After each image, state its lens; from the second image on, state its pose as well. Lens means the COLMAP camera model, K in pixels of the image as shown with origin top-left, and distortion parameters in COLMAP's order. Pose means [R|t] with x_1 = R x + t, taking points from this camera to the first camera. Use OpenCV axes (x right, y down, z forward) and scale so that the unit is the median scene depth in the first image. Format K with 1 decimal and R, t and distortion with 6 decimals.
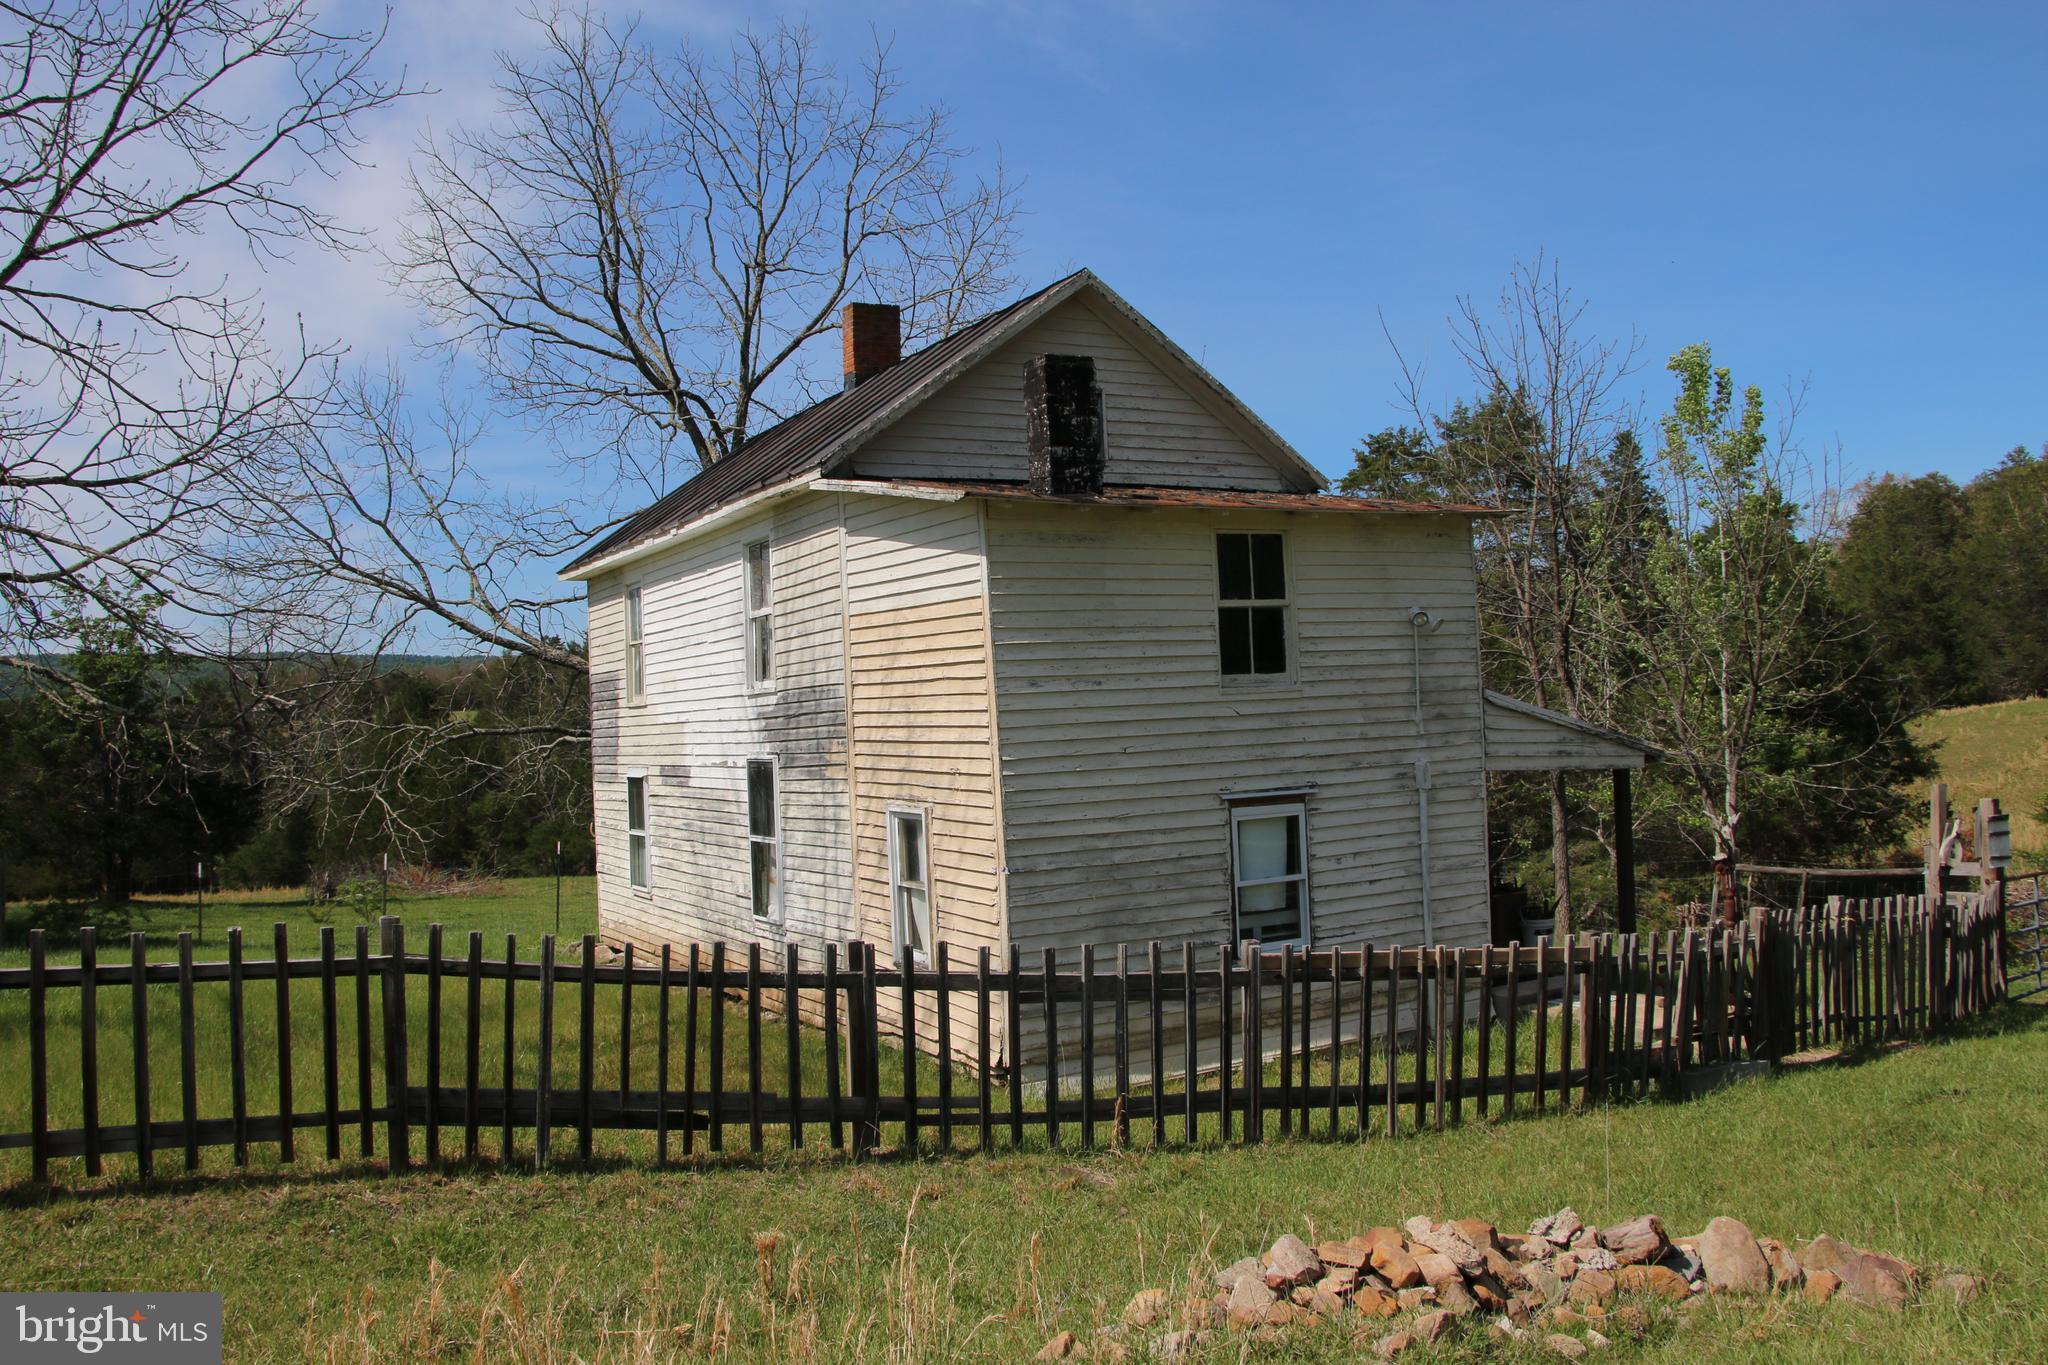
lens RADIAL K [[1700.9, 0, 1024.0], [0, 1700.9, 682.5], [0, 0, 1]] dist [-0.235910, 0.171440]
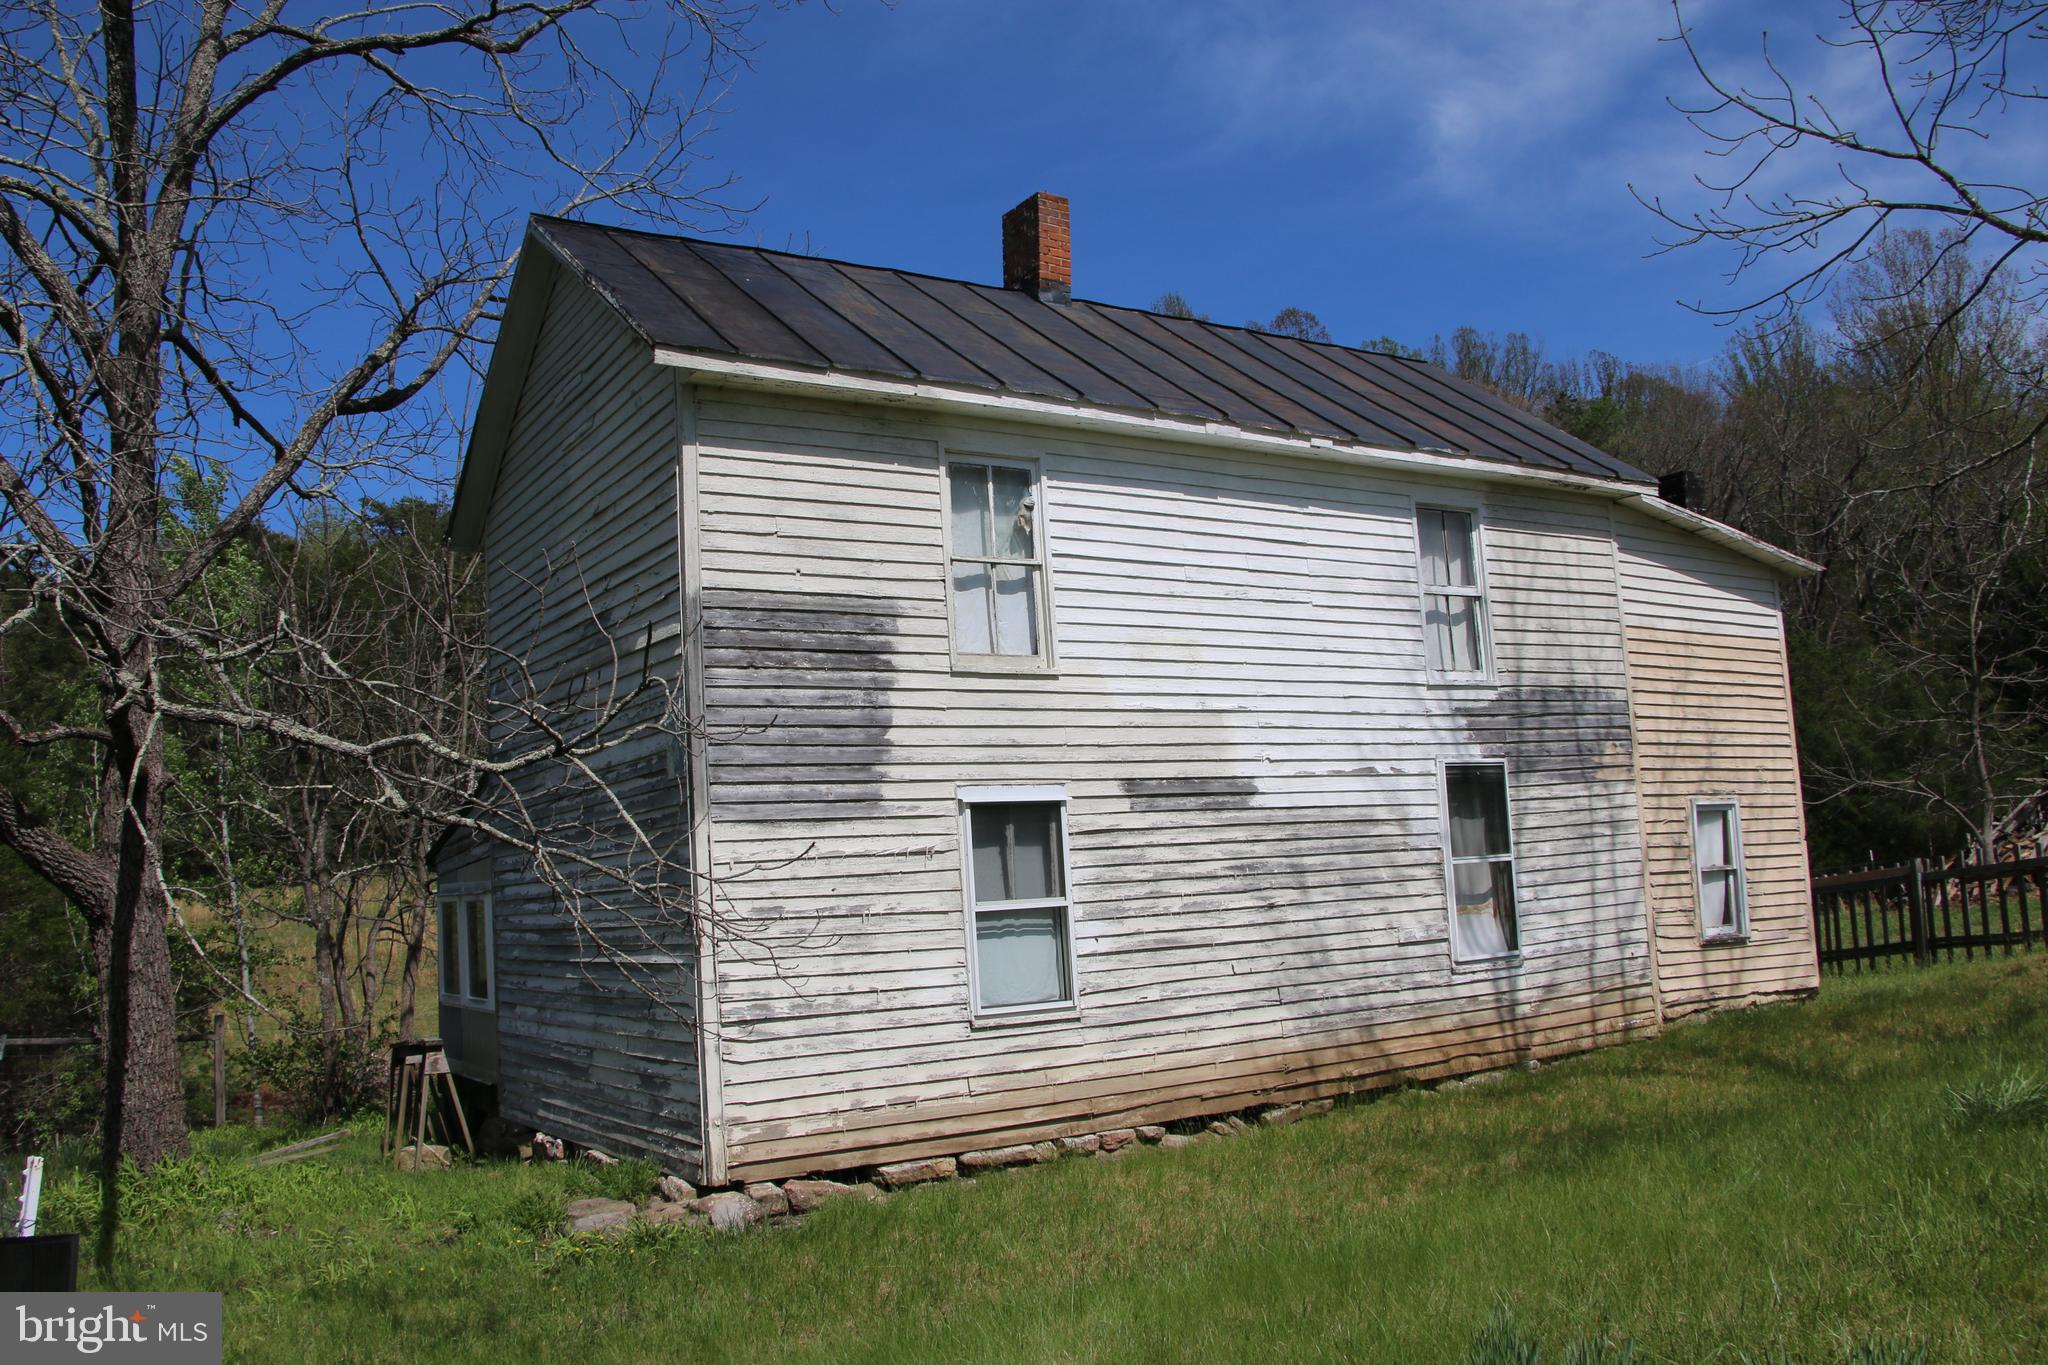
lens RADIAL K [[1700.9, 0, 1024.0], [0, 1700.9, 682.5], [0, 0, 1]] dist [-0.235910, 0.171440]
pose [[-0.049685, 0.175311, 0.983259, -1.085393], [0.039105, 0.984061, -0.173478, 0.158797], [-0.997999, 0.029831, -0.055748, 1.427454]]
